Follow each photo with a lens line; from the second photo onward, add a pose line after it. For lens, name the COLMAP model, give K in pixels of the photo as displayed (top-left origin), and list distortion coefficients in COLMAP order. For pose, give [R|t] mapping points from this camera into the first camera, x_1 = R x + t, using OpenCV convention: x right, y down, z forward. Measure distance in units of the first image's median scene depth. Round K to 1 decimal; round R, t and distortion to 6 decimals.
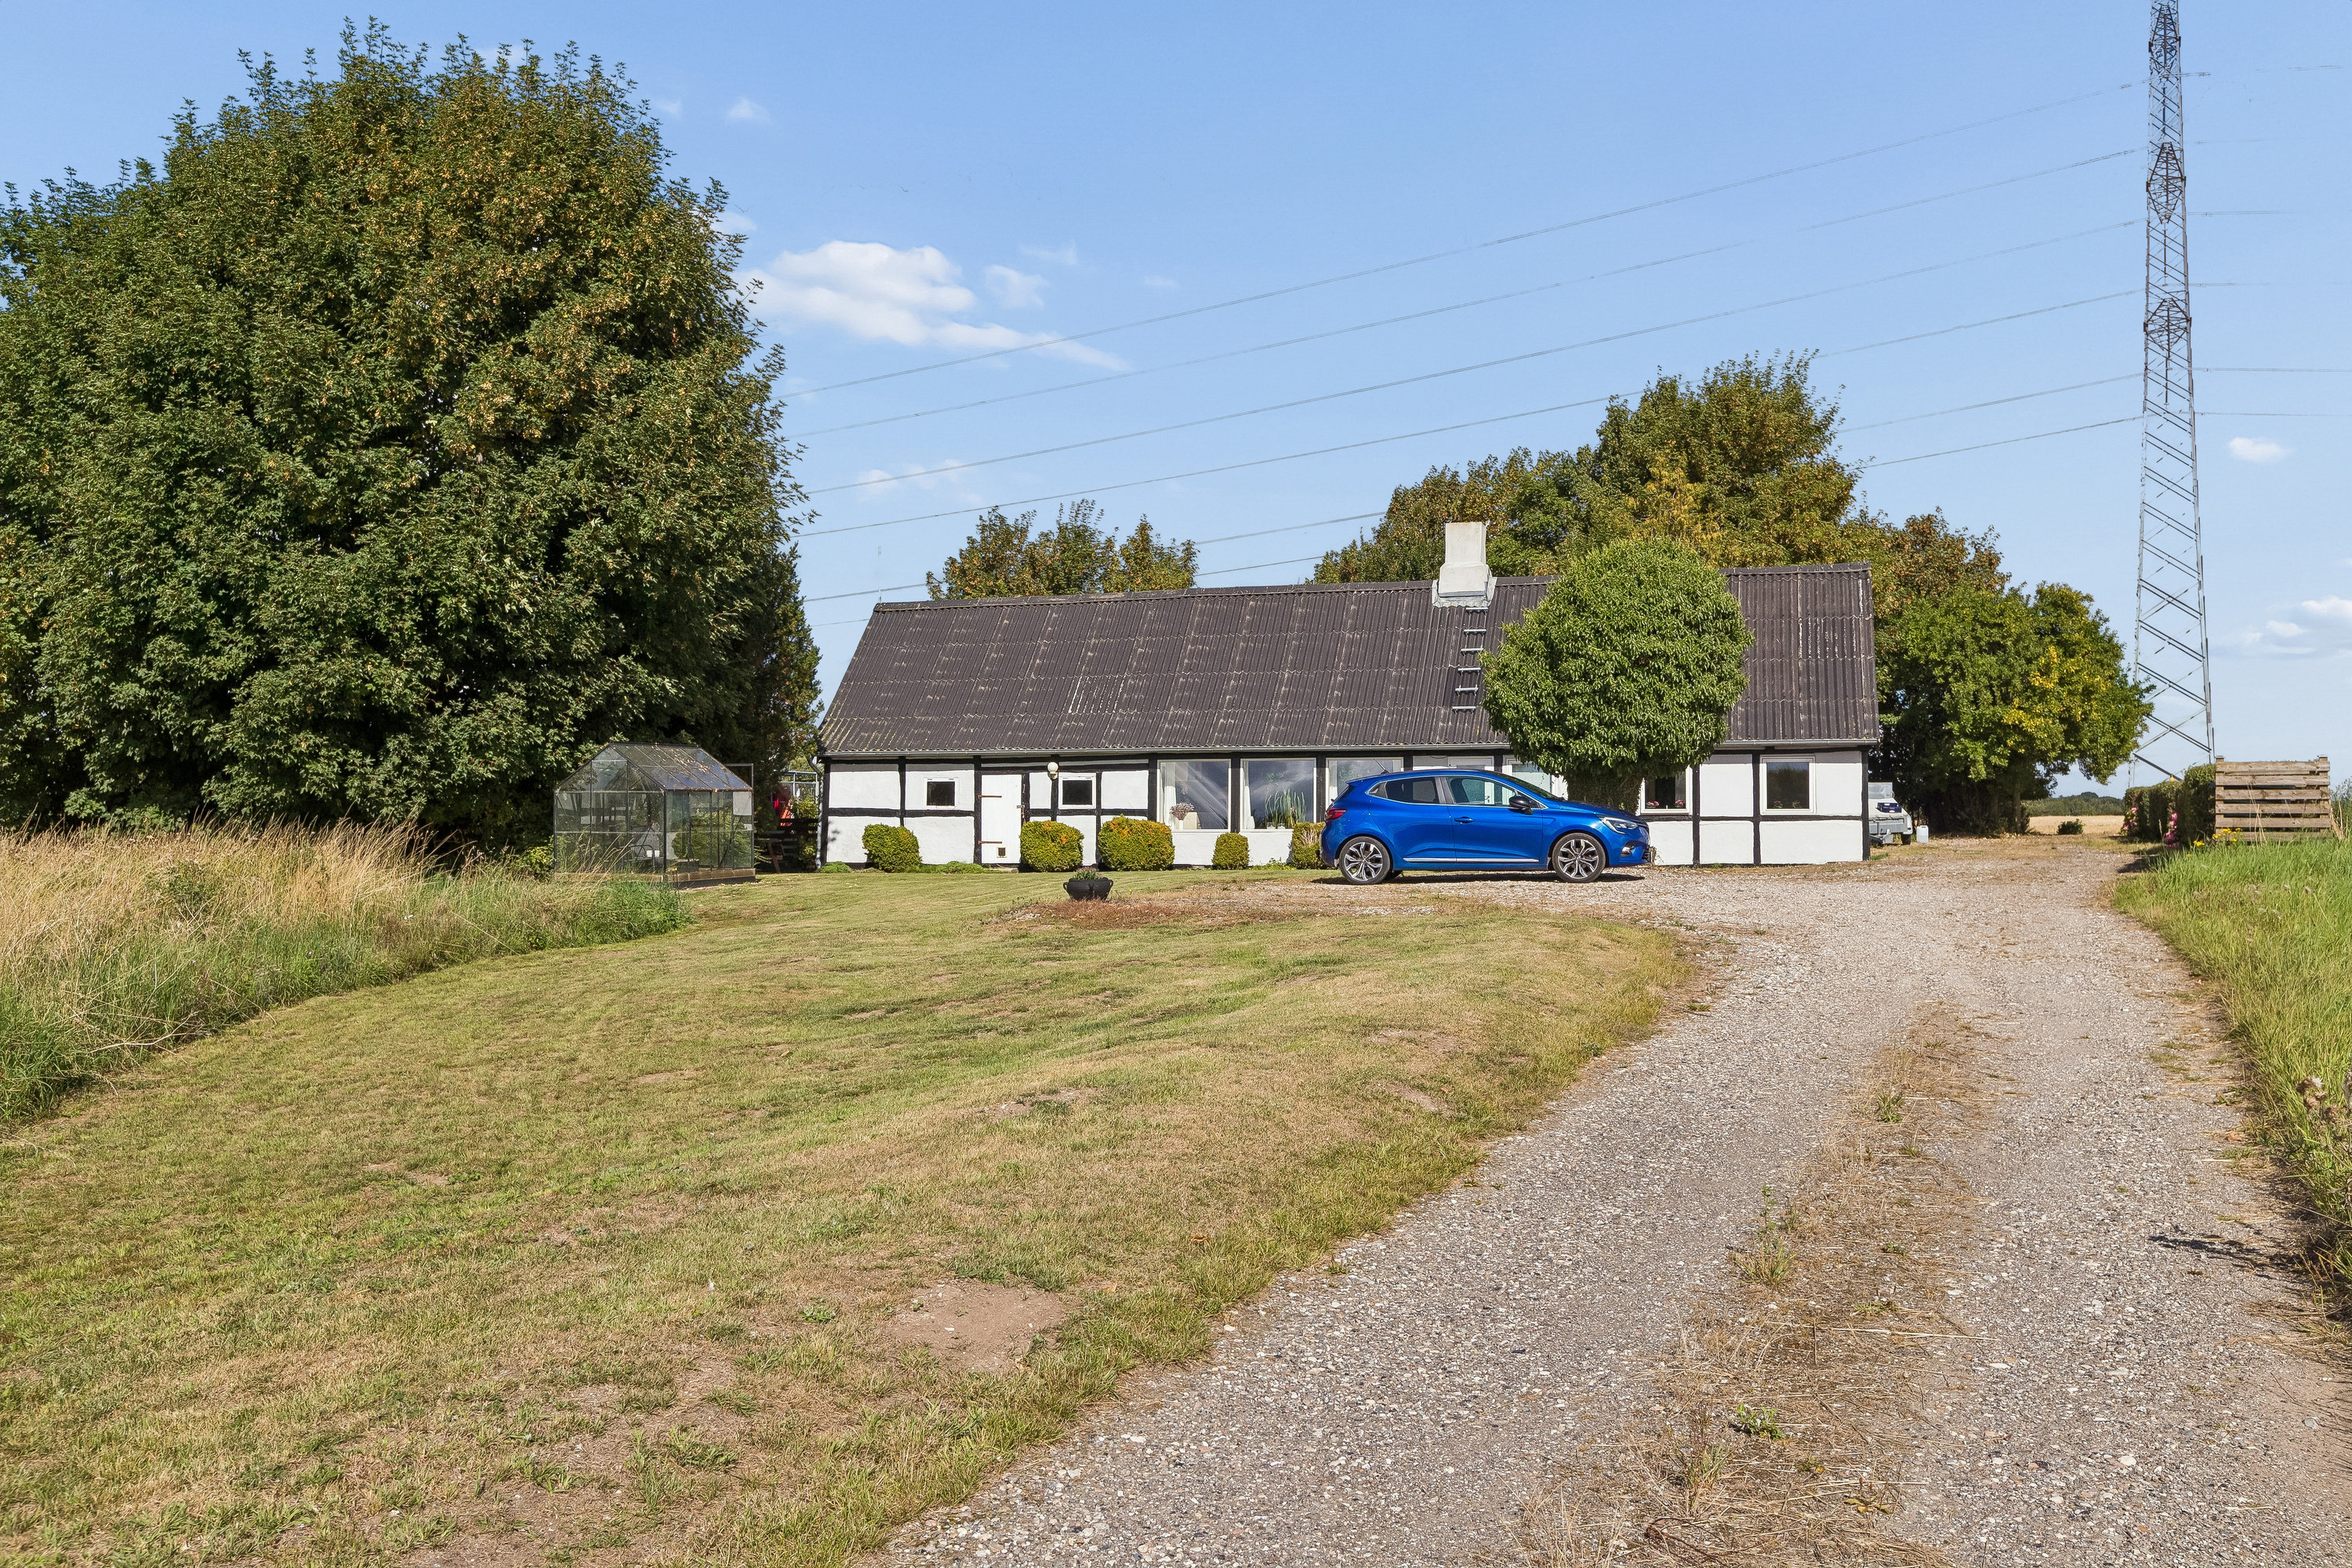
lens RADIAL K [[1961.1, 0, 1175.4], [0, 1961.1, 787.0], [0, 0, 1]] dist [0.002281, -0.008354]
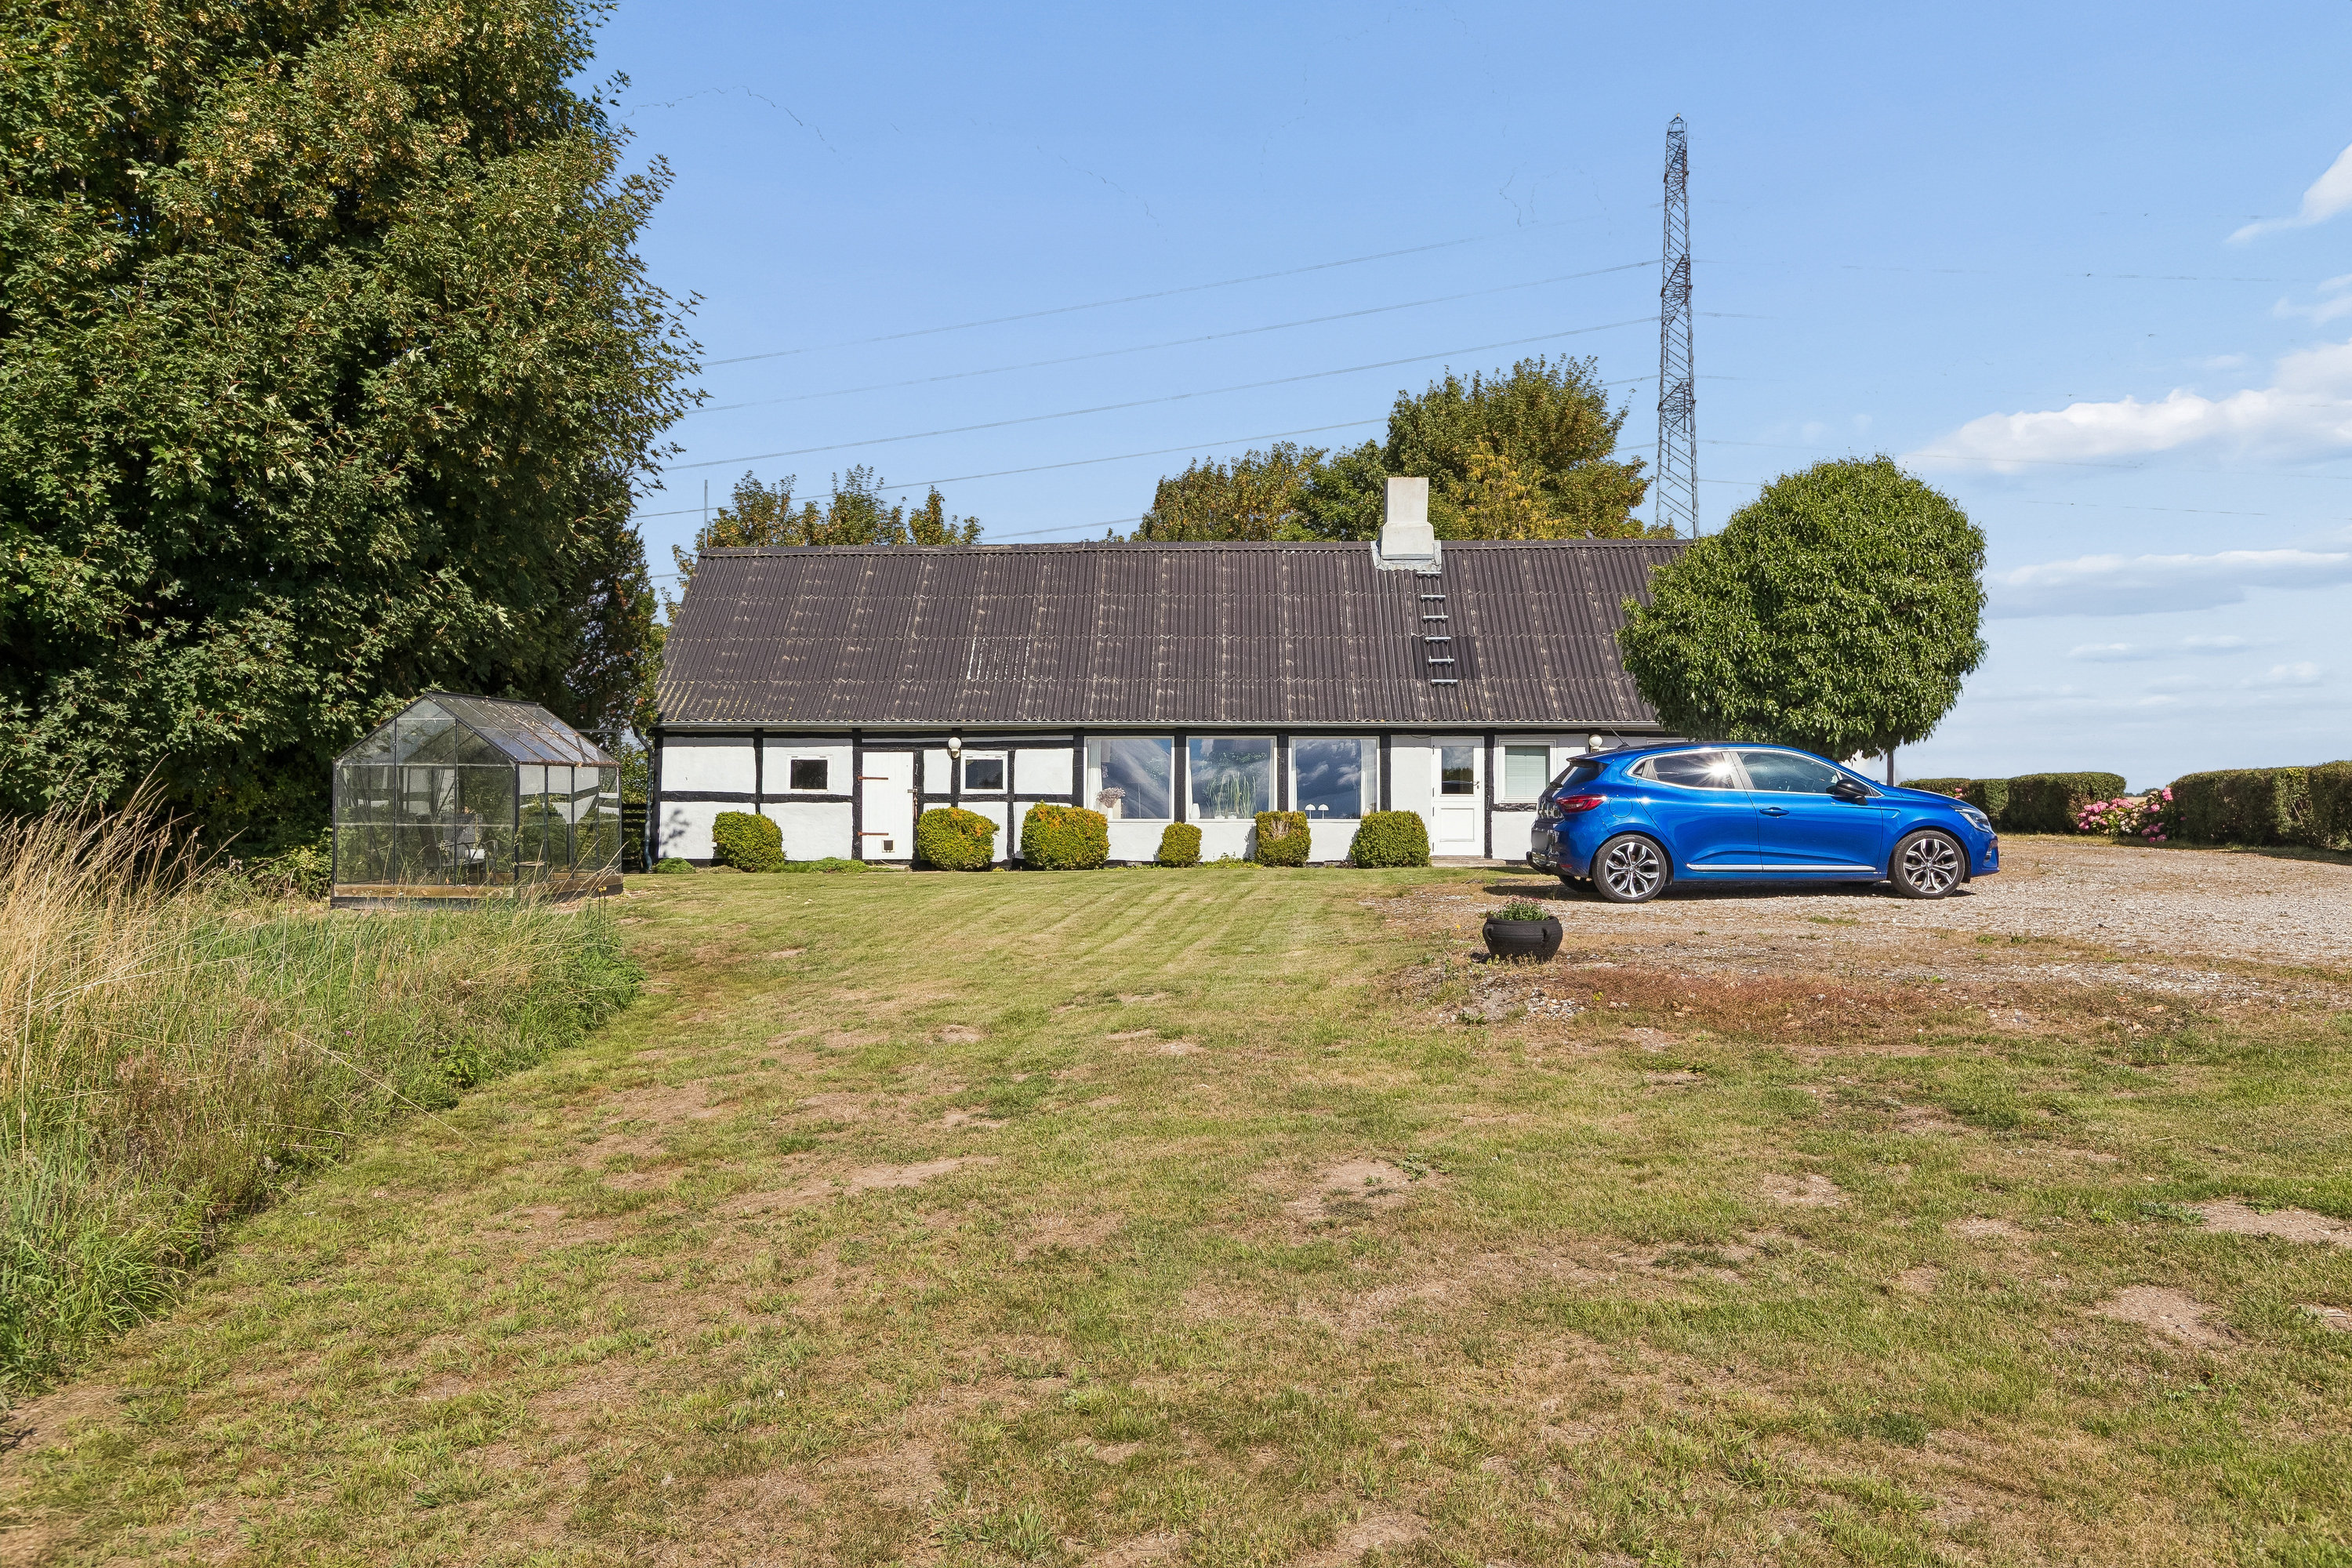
lens RADIAL K [[1604.3, 0, 1177.2], [0, 1604.3, 782.6], [0, 0, 1]] dist [0.000556, 0.002346]
pose [[0.968833, 0.006475, 0.247629, -0.163893], [-0.007314, 0.999970, 0.002471, 0.004800], [-0.247605, -0.004205, 0.968852, 0.375558]]
